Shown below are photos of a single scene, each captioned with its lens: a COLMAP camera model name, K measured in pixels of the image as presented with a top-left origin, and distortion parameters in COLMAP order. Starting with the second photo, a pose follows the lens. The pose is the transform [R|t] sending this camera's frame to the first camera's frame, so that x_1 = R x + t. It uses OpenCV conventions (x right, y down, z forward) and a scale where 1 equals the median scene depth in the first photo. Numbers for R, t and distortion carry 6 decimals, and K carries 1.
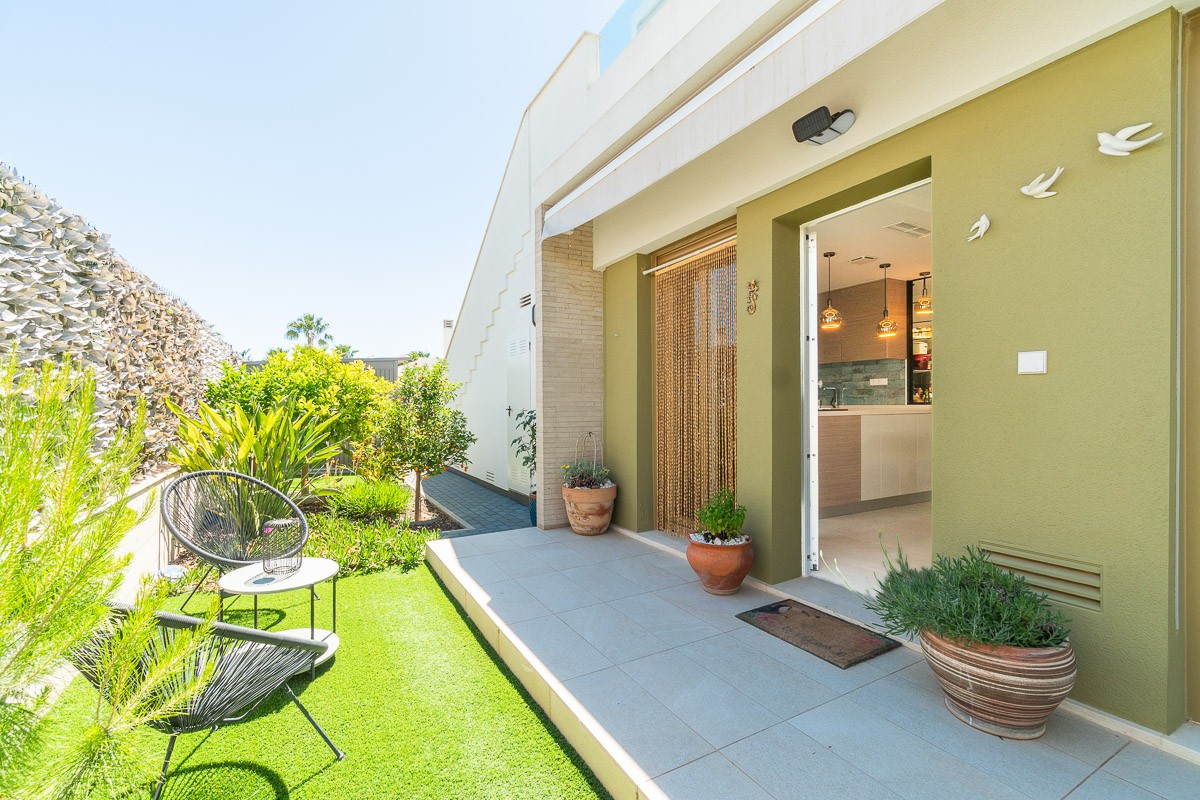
lens RADIAL K [[525.8, 0, 575.0], [0, 525.8, 405.2], [0, 0, 1]] dist [-0.004859, 0.001676]
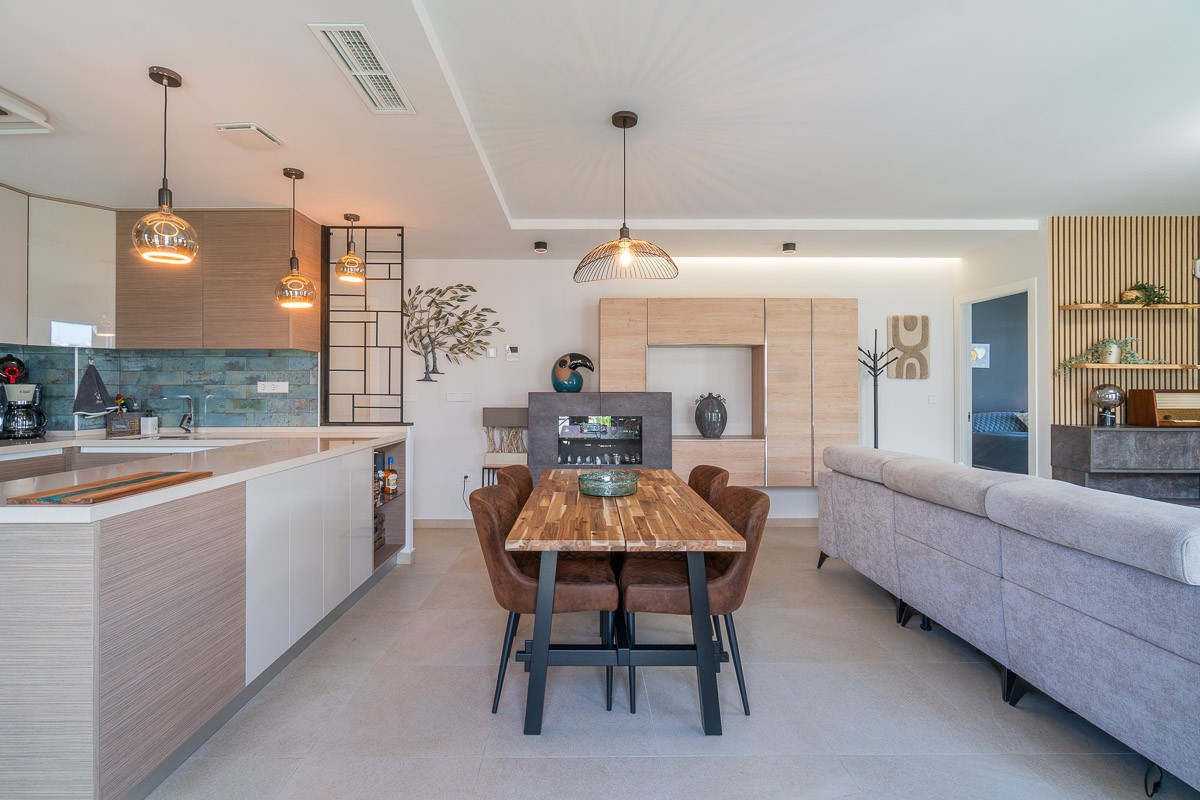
lens RADIAL K [[525.8, 0, 596.8], [0, 525.8, 386.6], [0, 0, 1]] dist [-0.004859, 0.001676]
pose [[0.450312, 0.012886, 0.892778, 0.230563], [0.002625, 0.999872, -0.015756, -0.037118], [-0.892867, 0.009438, 0.450221, 0.437471]]
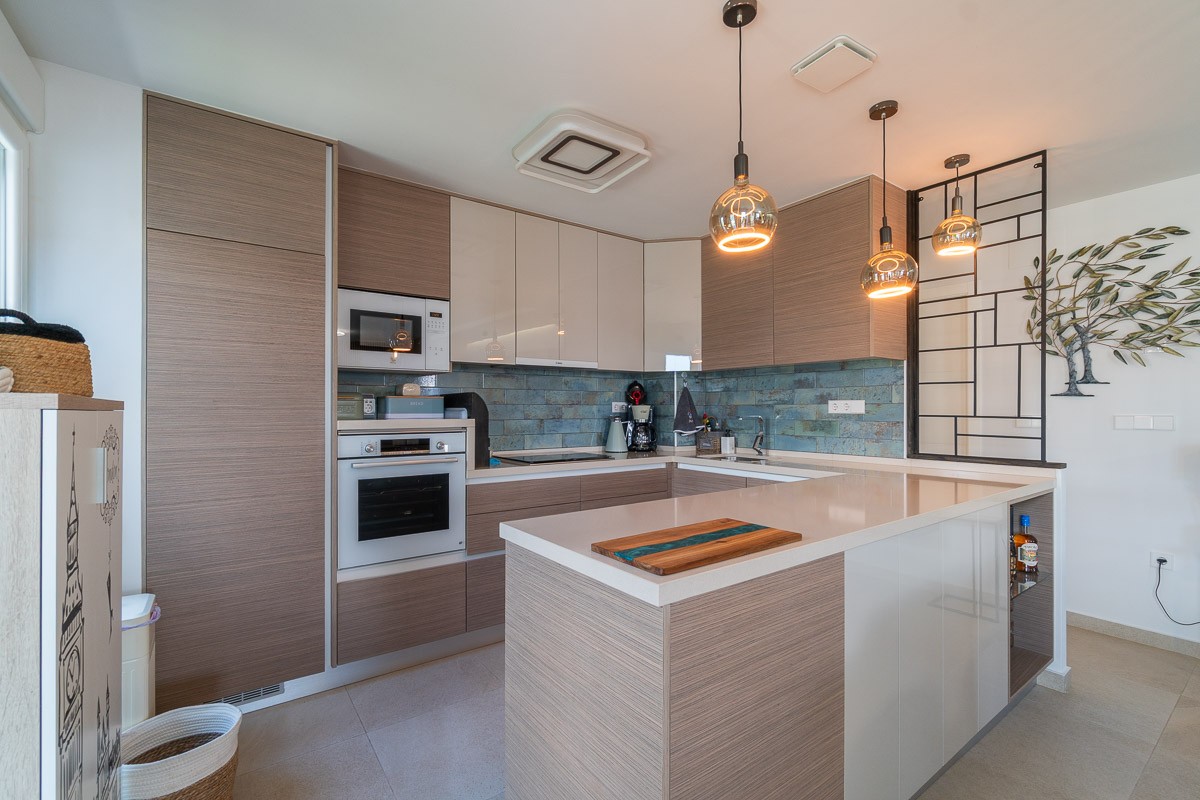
lens RADIAL K [[525.8, 0, 583.7], [0, 525.8, 409.1], [0, 0, 1]] dist [-0.004859, 0.001676]
pose [[0.991743, 0.005638, 0.128117, 0.291740], [-0.004796, 0.999965, -0.006877, -0.040066], [-0.128151, 0.006205, 0.991735, 0.581285]]
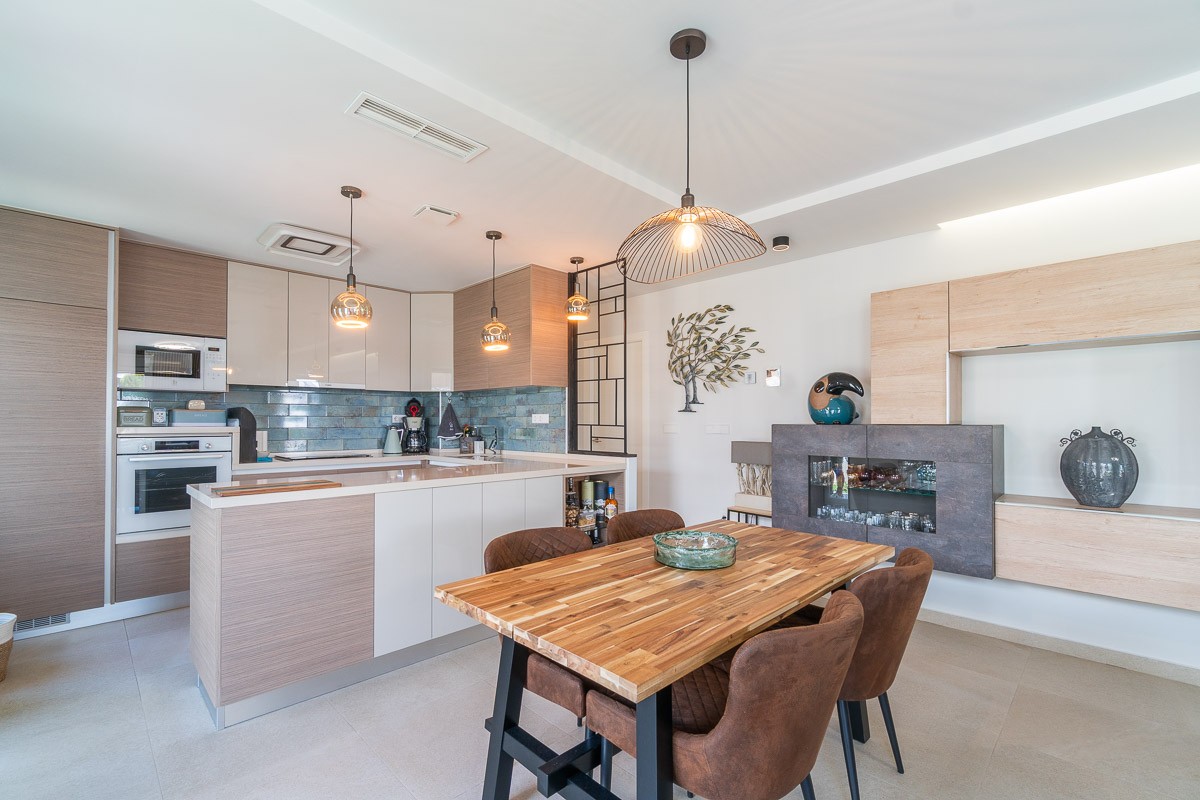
lens RADIAL K [[525.8, 0, 594.0], [0, 525.8, 418.1], [0, 0, 1]] dist [-0.004859, 0.001676]
pose [[0.957947, 0.009487, 0.286788, 0.471747], [-0.005822, 0.999890, -0.013631, -0.038262], [-0.286886, 0.011388, 0.957897, 0.337033]]
